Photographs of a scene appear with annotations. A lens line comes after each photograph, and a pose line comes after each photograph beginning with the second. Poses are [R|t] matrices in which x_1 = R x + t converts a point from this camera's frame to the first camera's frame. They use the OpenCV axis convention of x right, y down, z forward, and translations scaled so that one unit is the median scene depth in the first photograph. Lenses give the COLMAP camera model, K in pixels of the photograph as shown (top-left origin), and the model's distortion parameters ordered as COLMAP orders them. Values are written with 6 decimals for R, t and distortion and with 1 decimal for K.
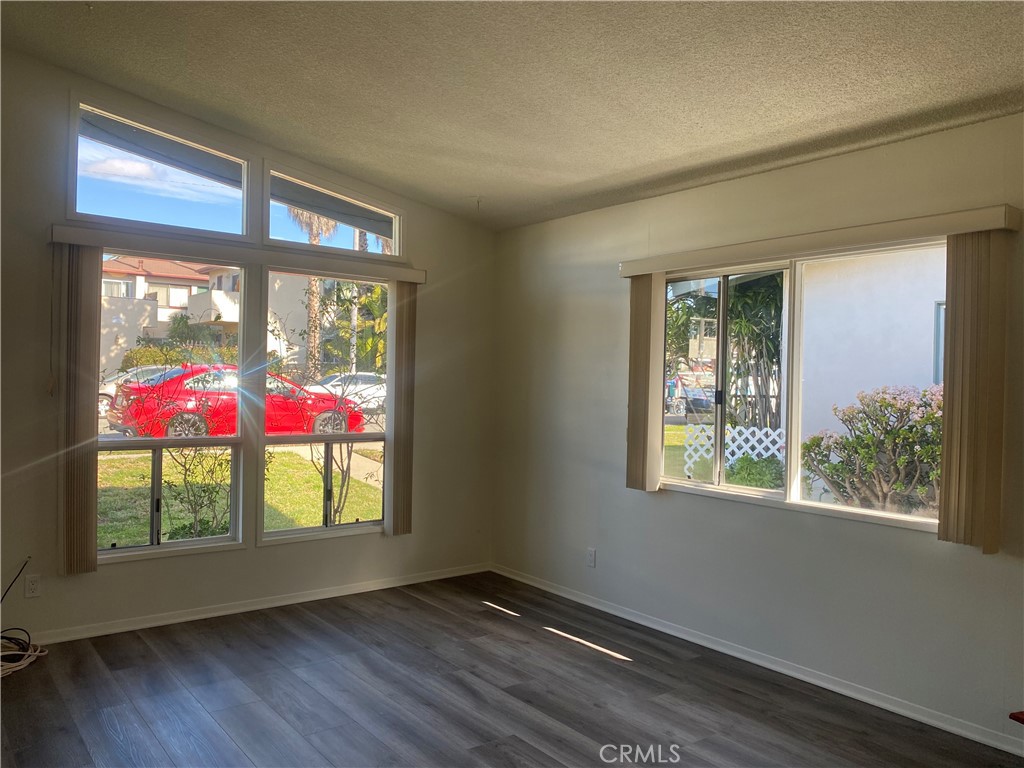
lens RADIAL K [[761.0, 0, 512.0], [0, 761.0, 384.0], [0, 0, 1]] dist [0.015113, -0.007410]
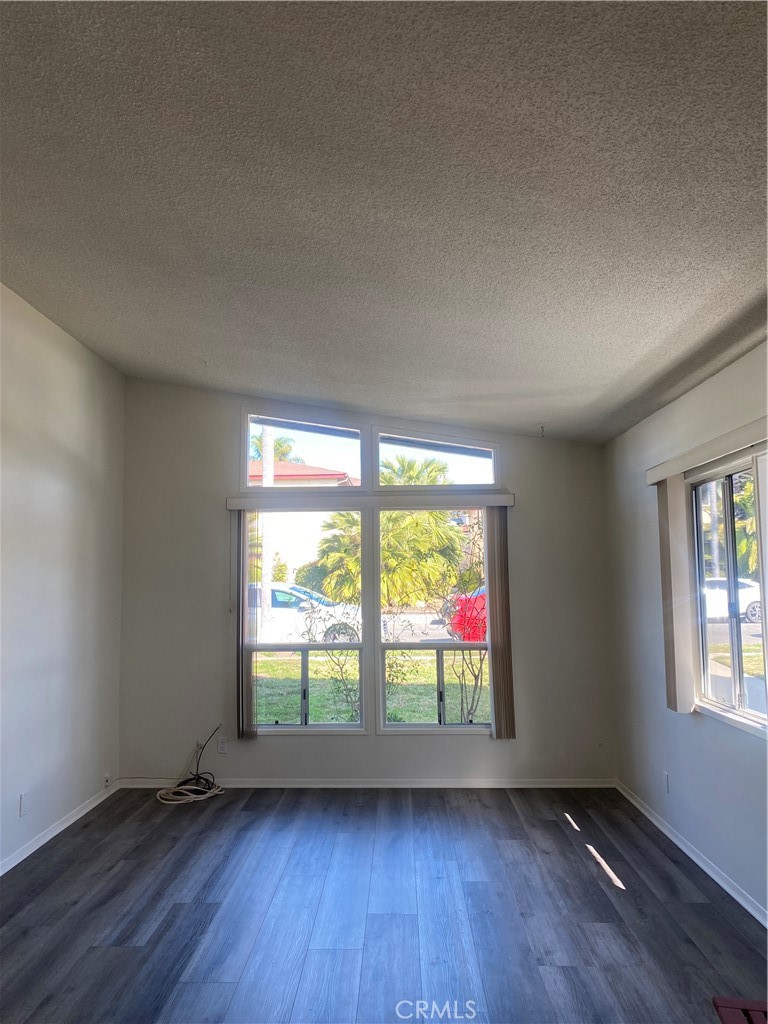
lens RADIAL K [[761.0, 0, 384.0], [0, 761.0, 512.0], [0, 0, 1]] dist [0.015113, -0.007410]
pose [[0.781181, -0.087414, -0.618154, 0.494431], [0.023023, 0.993509, -0.111399, -0.005934], [0.623880, 0.072791, 0.778123, 0.030978]]
